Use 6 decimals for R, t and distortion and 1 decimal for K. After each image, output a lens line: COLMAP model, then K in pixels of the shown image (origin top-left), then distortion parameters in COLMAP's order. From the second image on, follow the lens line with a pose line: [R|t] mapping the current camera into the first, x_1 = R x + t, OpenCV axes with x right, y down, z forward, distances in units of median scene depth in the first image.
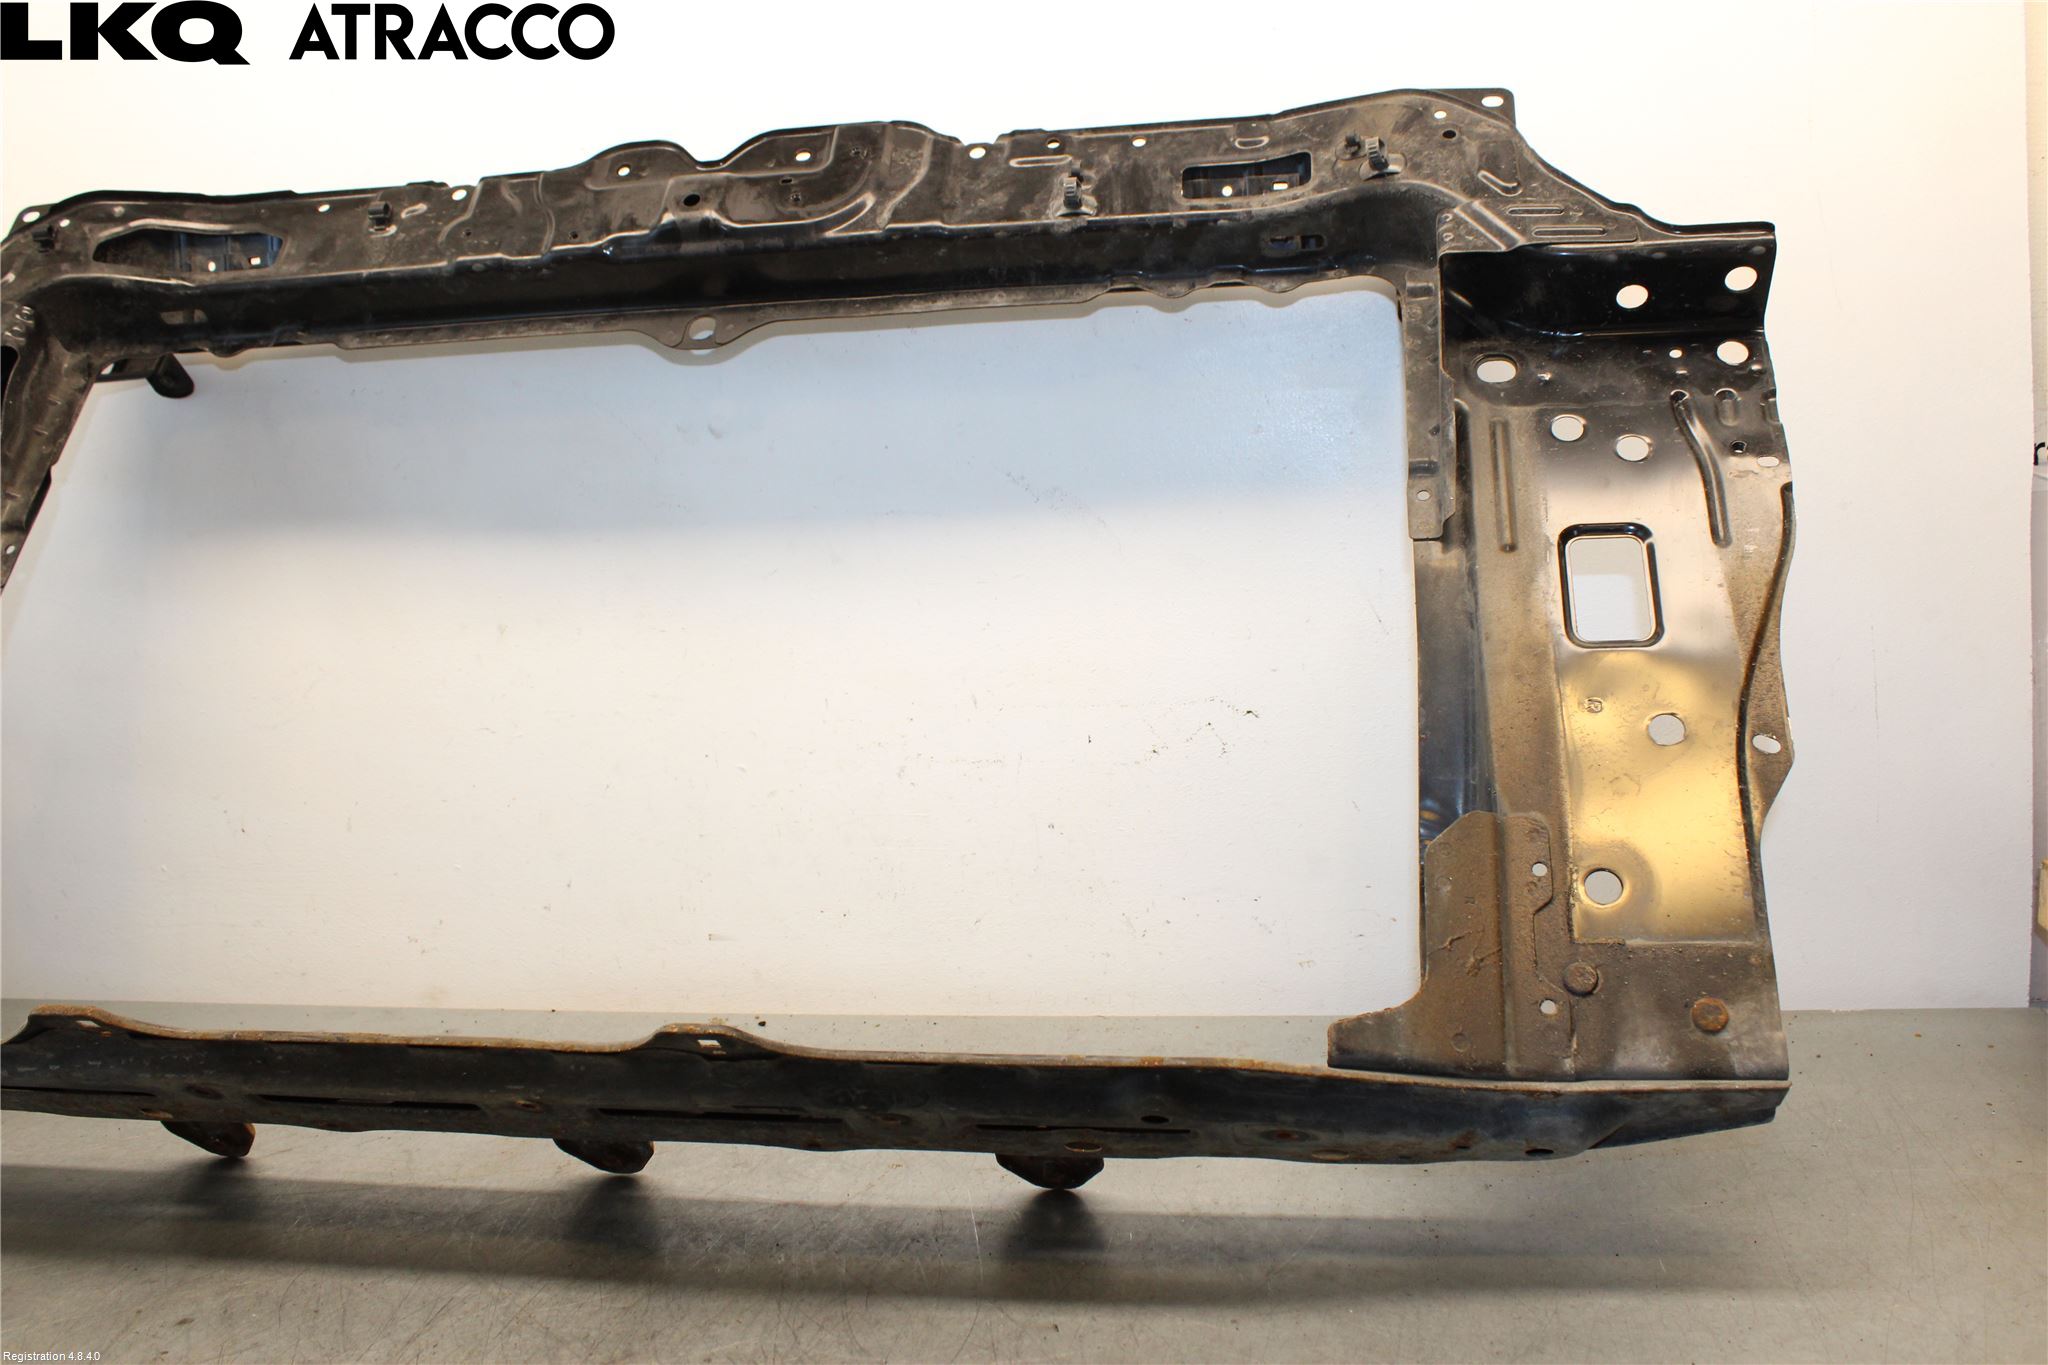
lens RADIAL K [[1857.2, 0, 1017.3], [0, 1857.2, 681.6], [0, 0, 1]] dist [-0.153272, 0.151116]
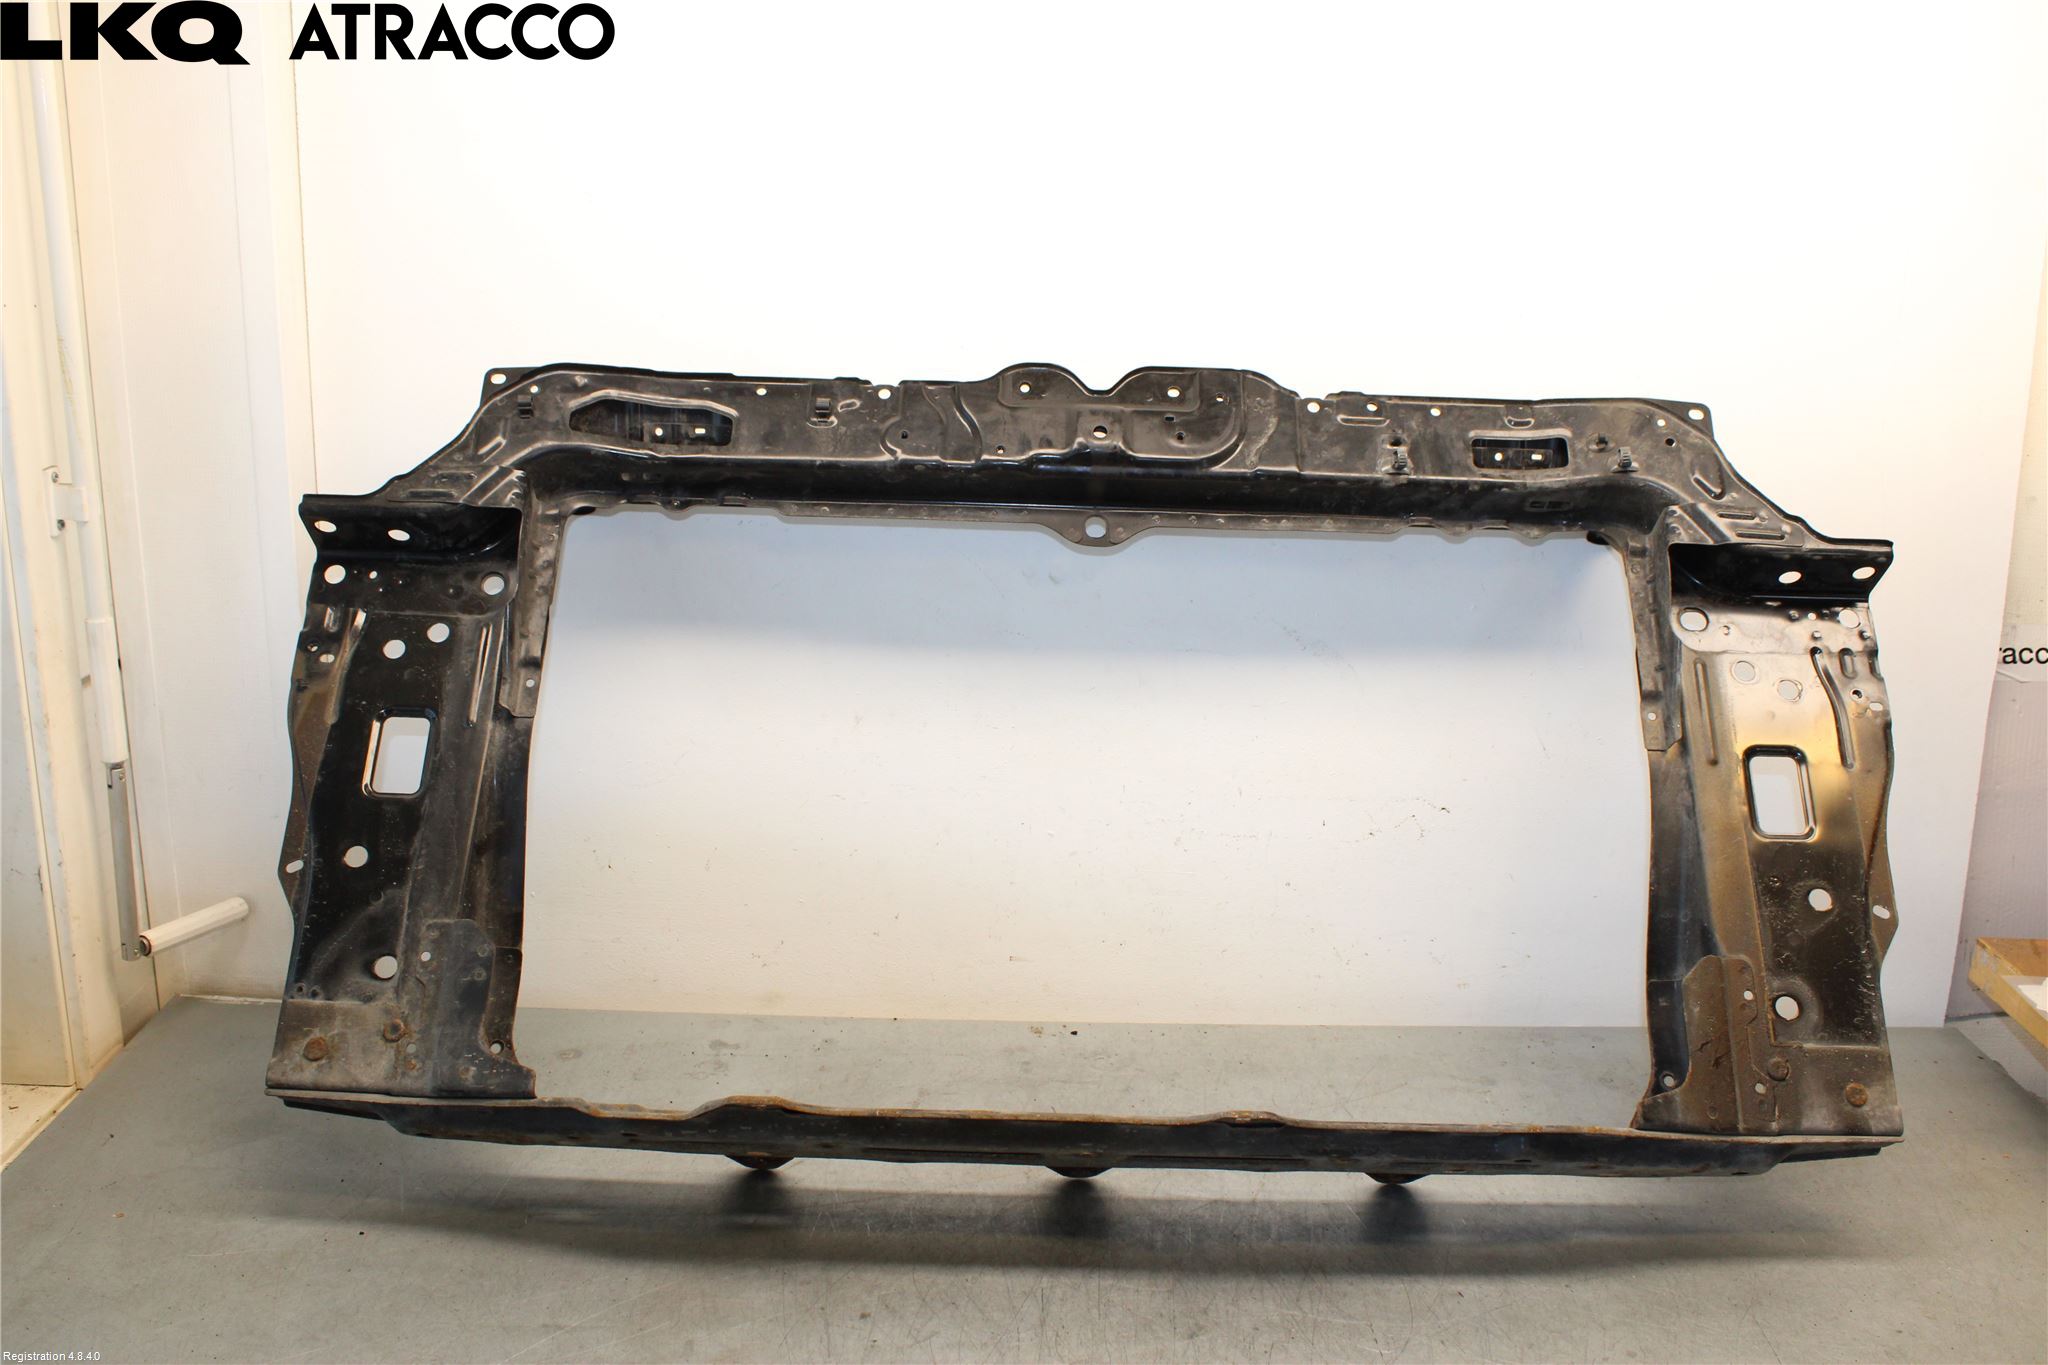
lens RADIAL K [[1857.2, 0, 1017.3], [0, 1857.2, 681.6], [0, 0, 1]] dist [-0.153272, 0.151116]
pose [[0.984349, 0.026002, 0.174300, -0.462602], [-0.046446, 0.992364, 0.114261, -0.237336], [-0.169998, -0.120568, 0.978041, -0.285322]]
